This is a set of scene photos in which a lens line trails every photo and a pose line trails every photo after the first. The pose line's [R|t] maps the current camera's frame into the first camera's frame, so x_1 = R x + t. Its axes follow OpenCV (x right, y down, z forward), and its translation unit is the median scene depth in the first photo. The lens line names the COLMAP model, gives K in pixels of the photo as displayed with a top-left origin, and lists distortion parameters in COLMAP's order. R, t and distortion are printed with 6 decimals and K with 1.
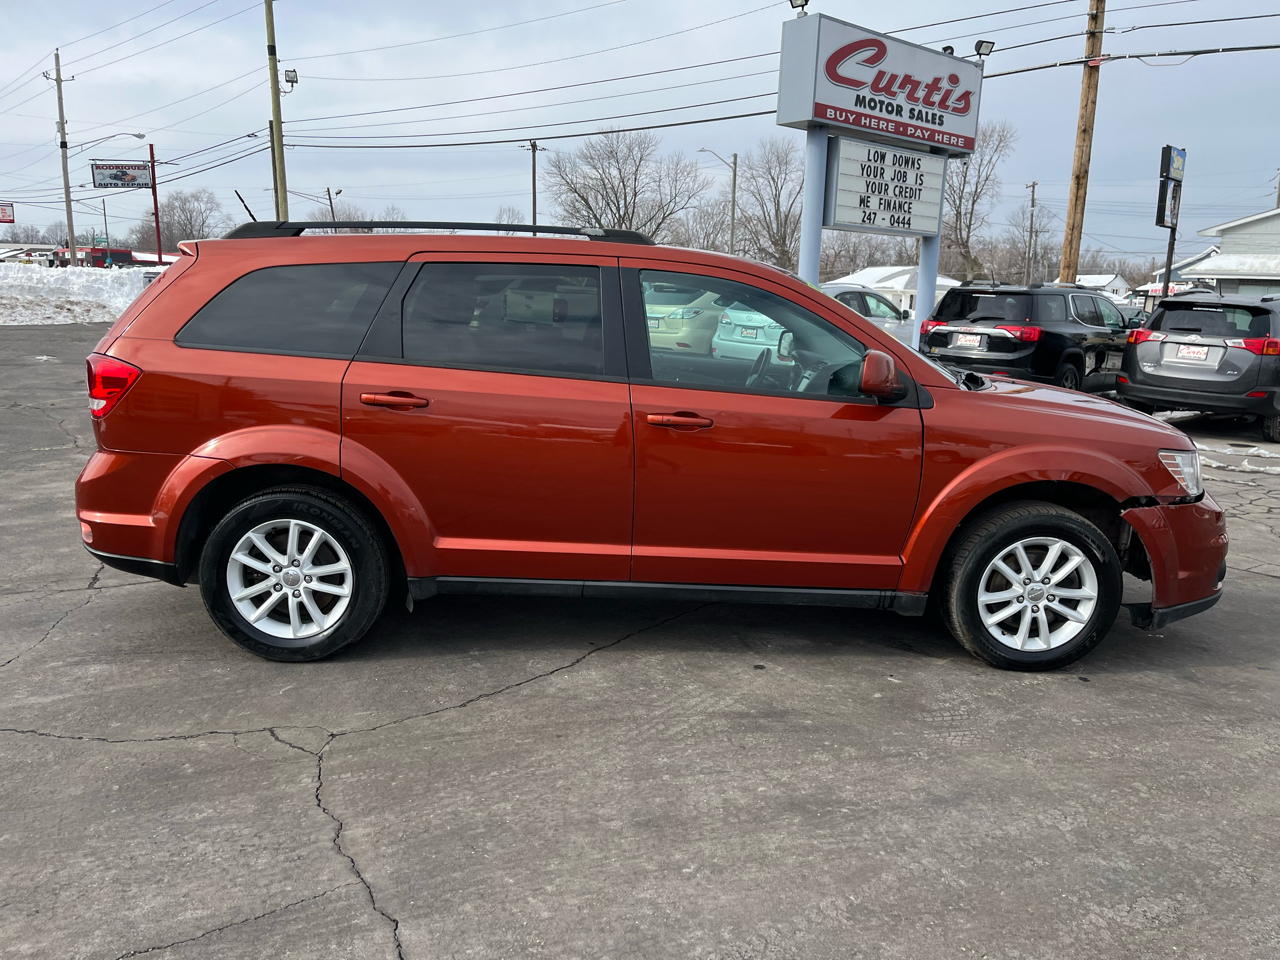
lens RADIAL K [[965.6, 0, 653.1], [0, 965.6, 491.3], [0, 0, 1]] dist [0.072192, -0.093575]
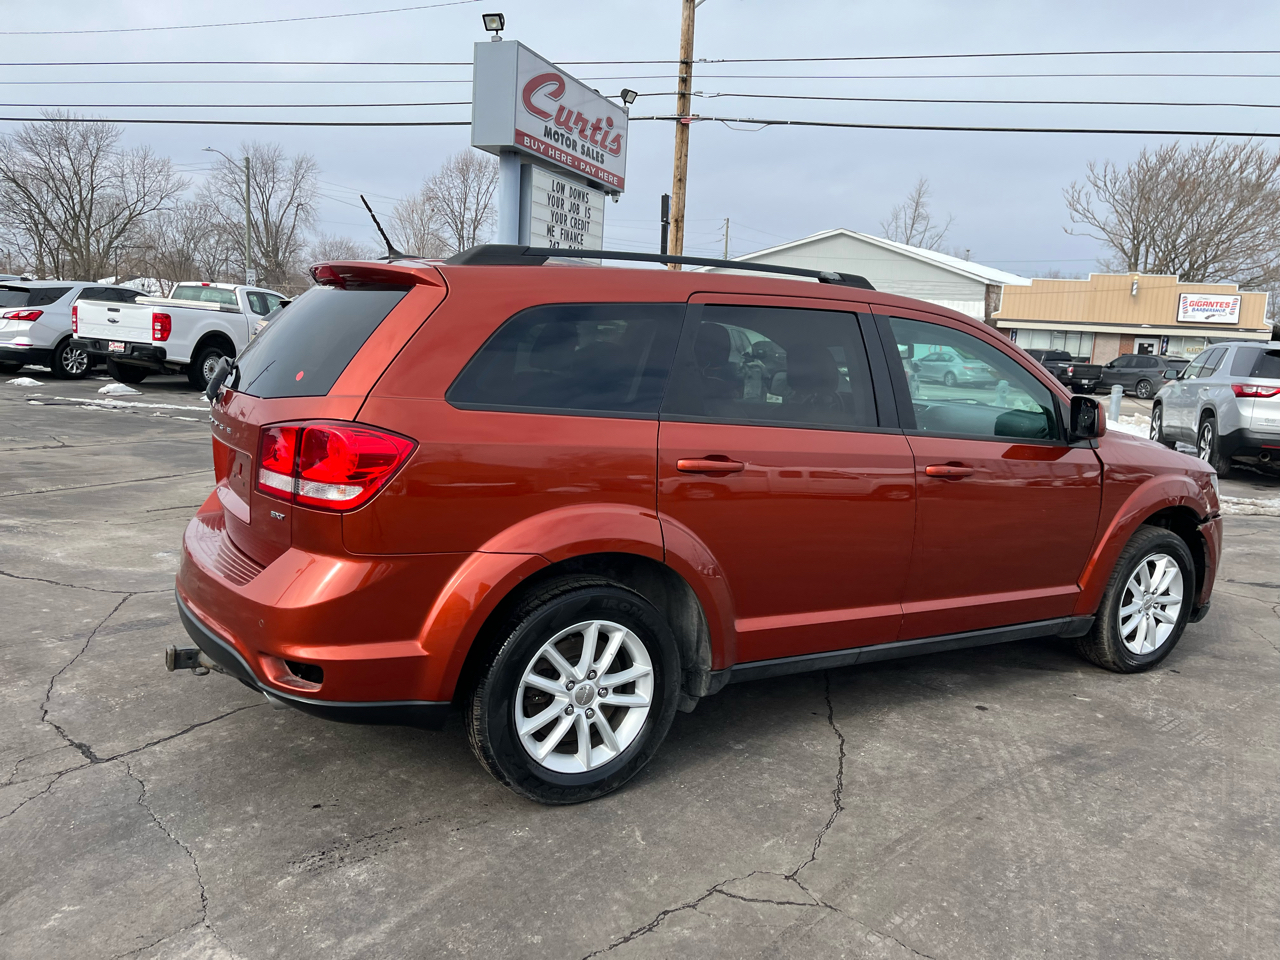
lens RADIAL K [[965.6, 0, 654.6], [0, 965.6, 477.5], [0, 0, 1]] dist [0.072192, -0.093575]
pose [[0.869870, -0.055472, 0.490153, -0.671933], [0.070843, 0.997405, -0.012845, -0.070192], [-0.488168, 0.045897, 0.871542, 0.264779]]
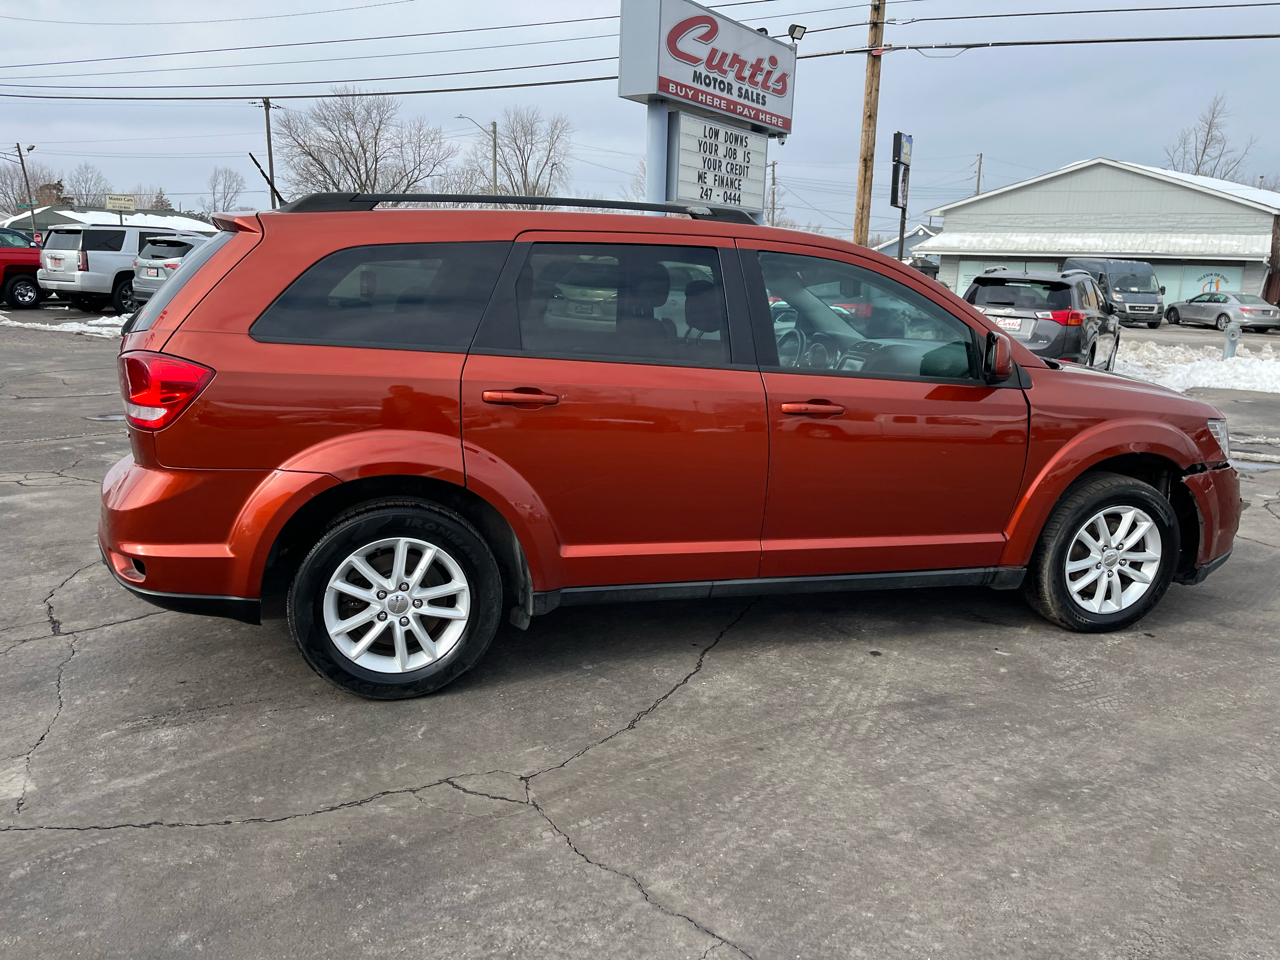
lens RADIAL K [[965.6, 0, 653.9], [0, 965.6, 483.6], [0, 0, 1]] dist [0.072192, -0.093575]
pose [[0.966434, -0.053669, 0.251247, -0.348759], [0.048518, 0.998467, 0.026656, -0.029672], [-0.252292, -0.013571, 0.967556, 0.095871]]
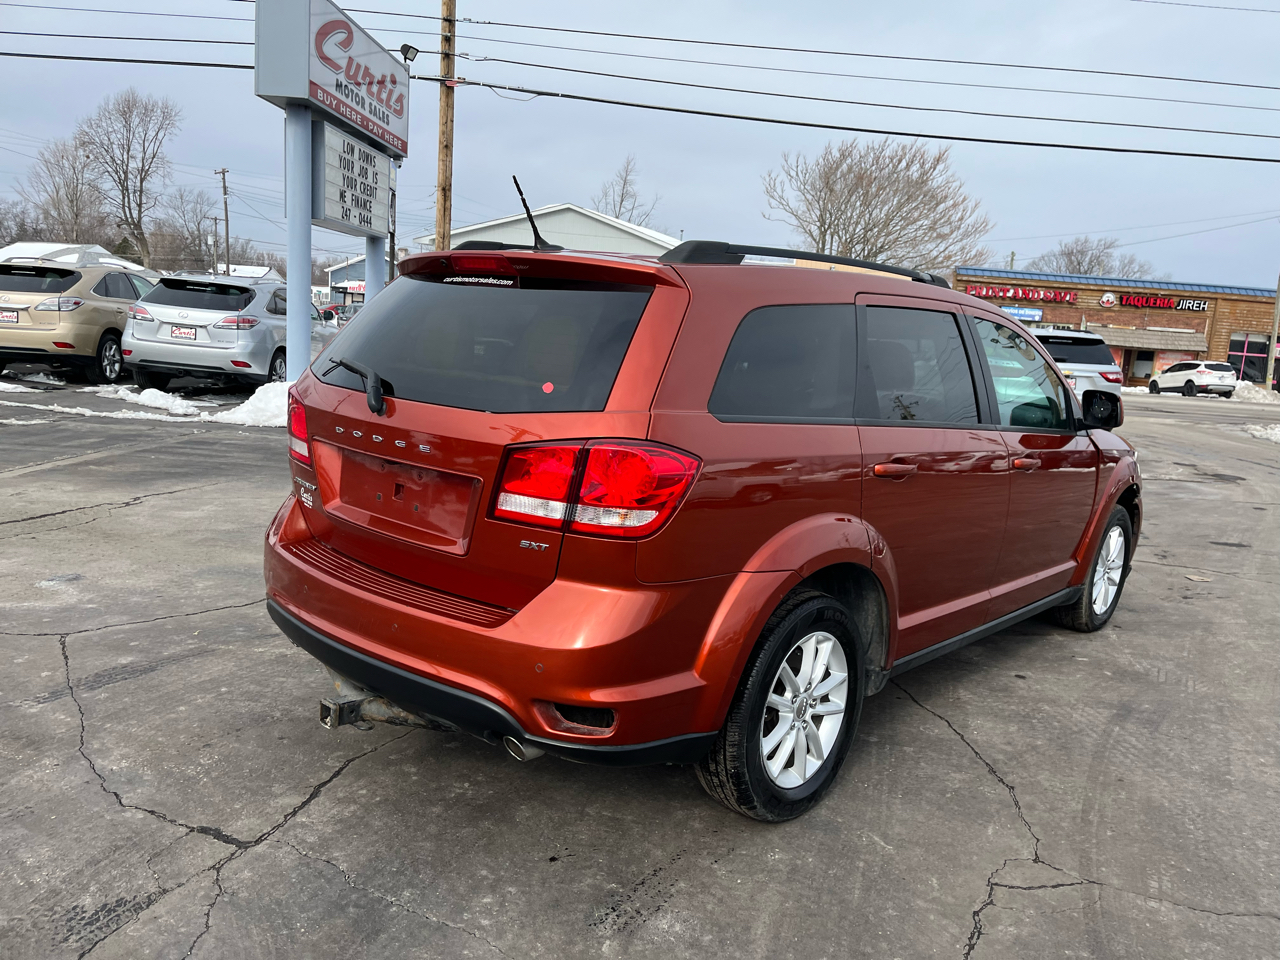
lens RADIAL K [[965.6, 0, 653.3], [0, 965.6, 494.8], [0, 0, 1]] dist [0.072192, -0.093575]
pose [[0.683772, -0.109985, 0.721359, -0.955175], [0.099472, 0.993396, 0.057173, -0.130650], [-0.722884, 0.032662, 0.690197, 0.523329]]
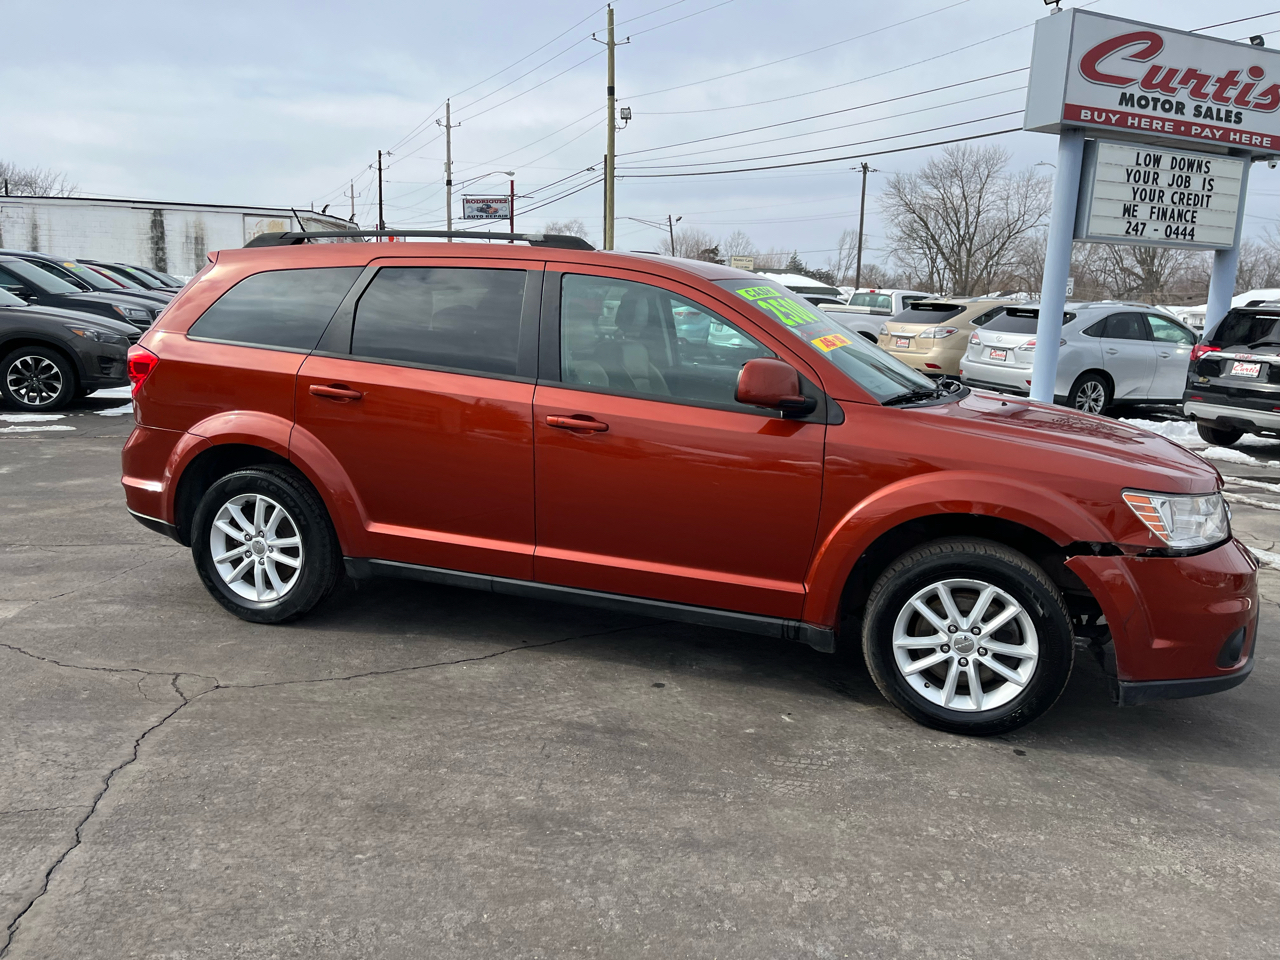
lens RADIAL K [[965.6, 0, 652.5], [0, 965.6, 481.0], [0, 0, 1]] dist [0.072192, -0.093575]
pose [[0.941204, 0.068831, -0.330752, 0.404794], [-0.079367, 0.996675, -0.018438, -0.001856], [0.328383, 0.043605, 0.943538, 0.083878]]
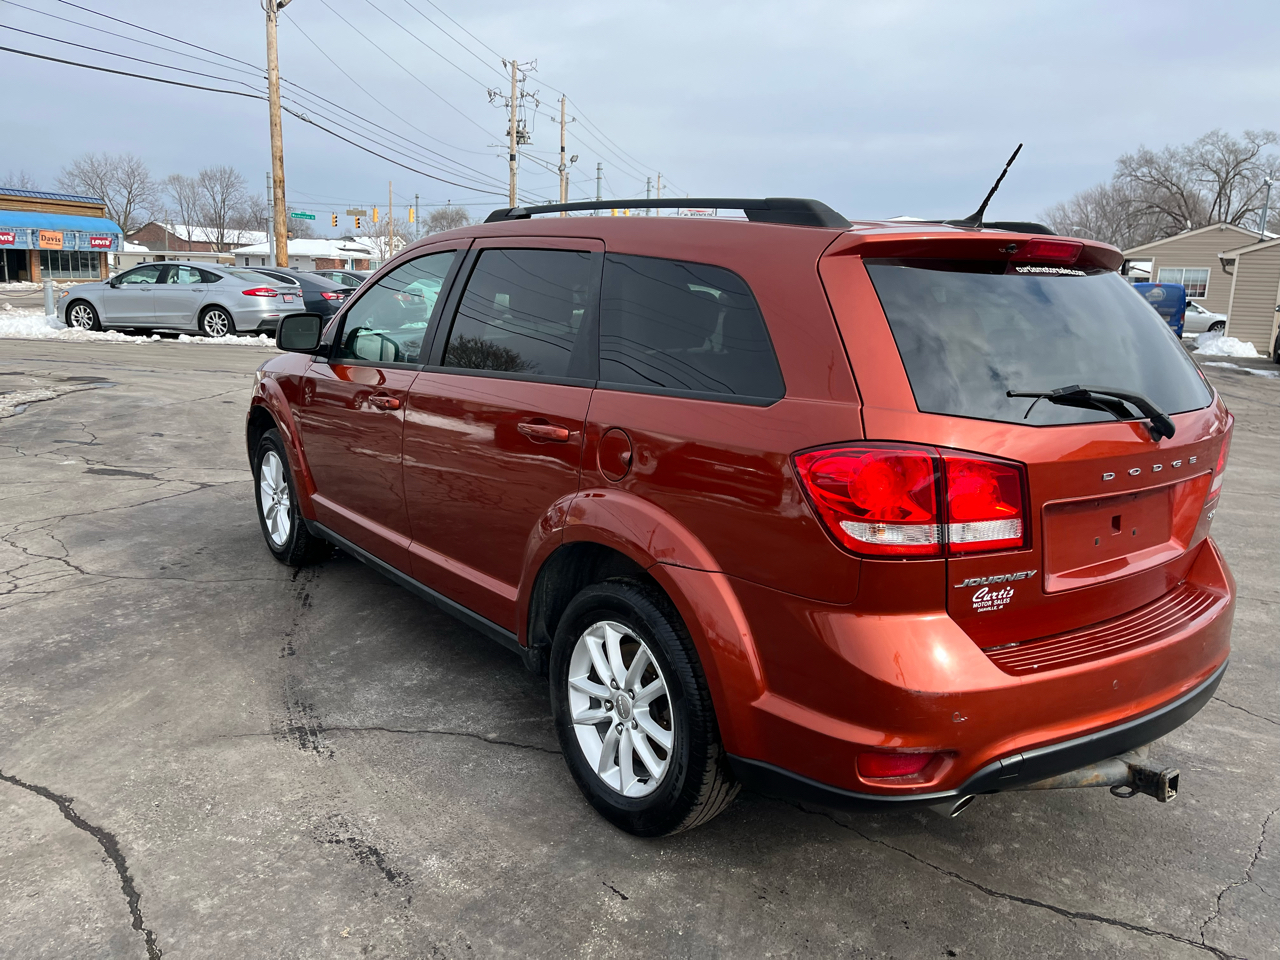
lens RADIAL K [[965.6, 0, 647.5], [0, 965.6, 489.1], [0, 0, 1]] dist [0.072192, -0.093575]
pose [[-0.583195, -0.221814, 0.781461, -0.878214], [0.112213, 0.930777, 0.347940, -0.378487], [-0.804544, 0.290607, -0.517935, 1.689904]]
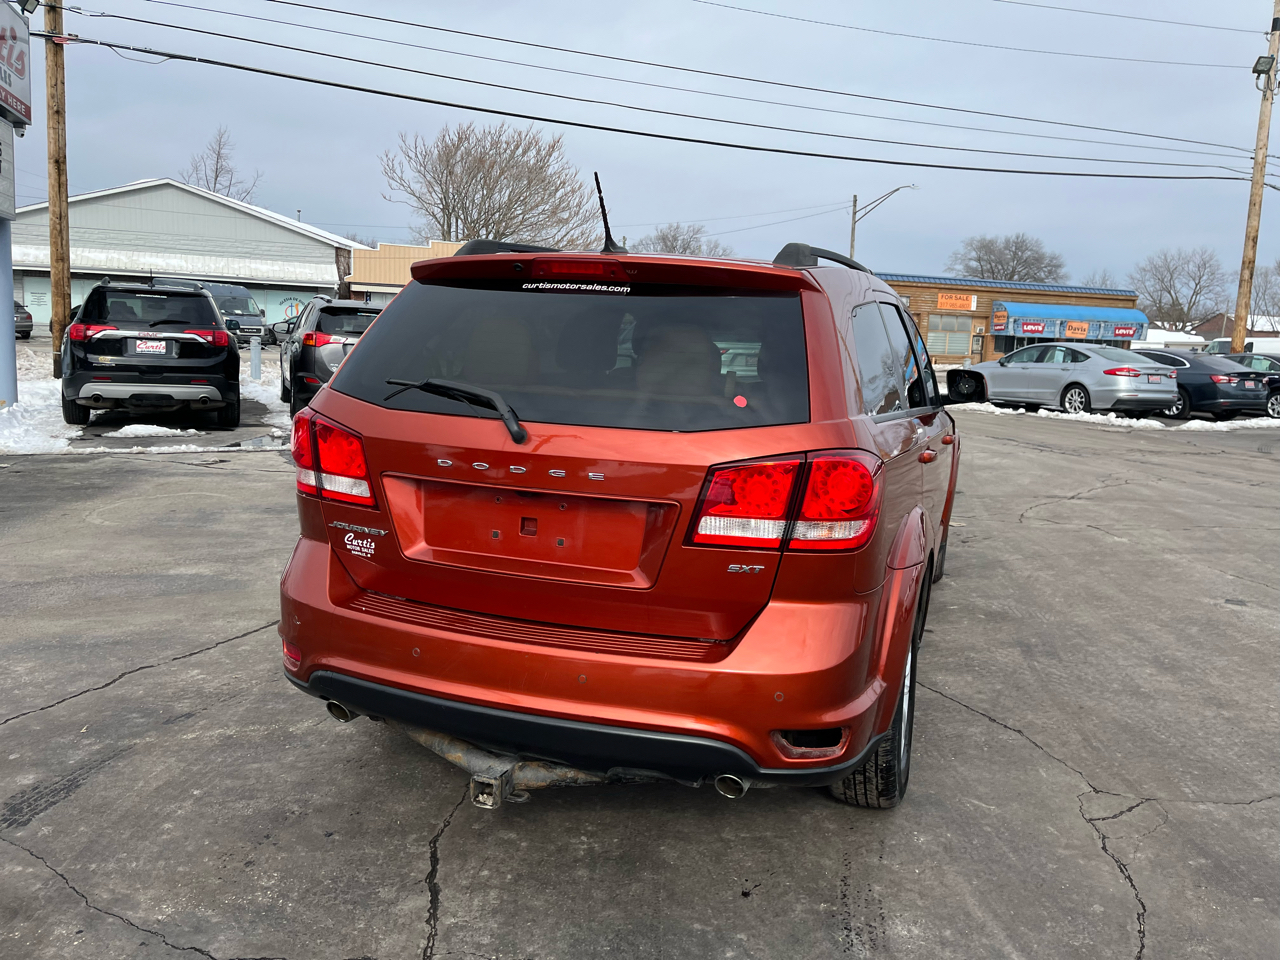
lens RADIAL K [[965.6, 0, 654.2], [0, 965.6, 470.5], [0, 0, 1]] dist [0.072192, -0.093575]
pose [[0.358150, -0.151851, 0.921233, -1.113792], [0.158761, 0.982221, 0.100182, -0.196067], [-0.920067, 0.110376, 0.375891, 0.828740]]
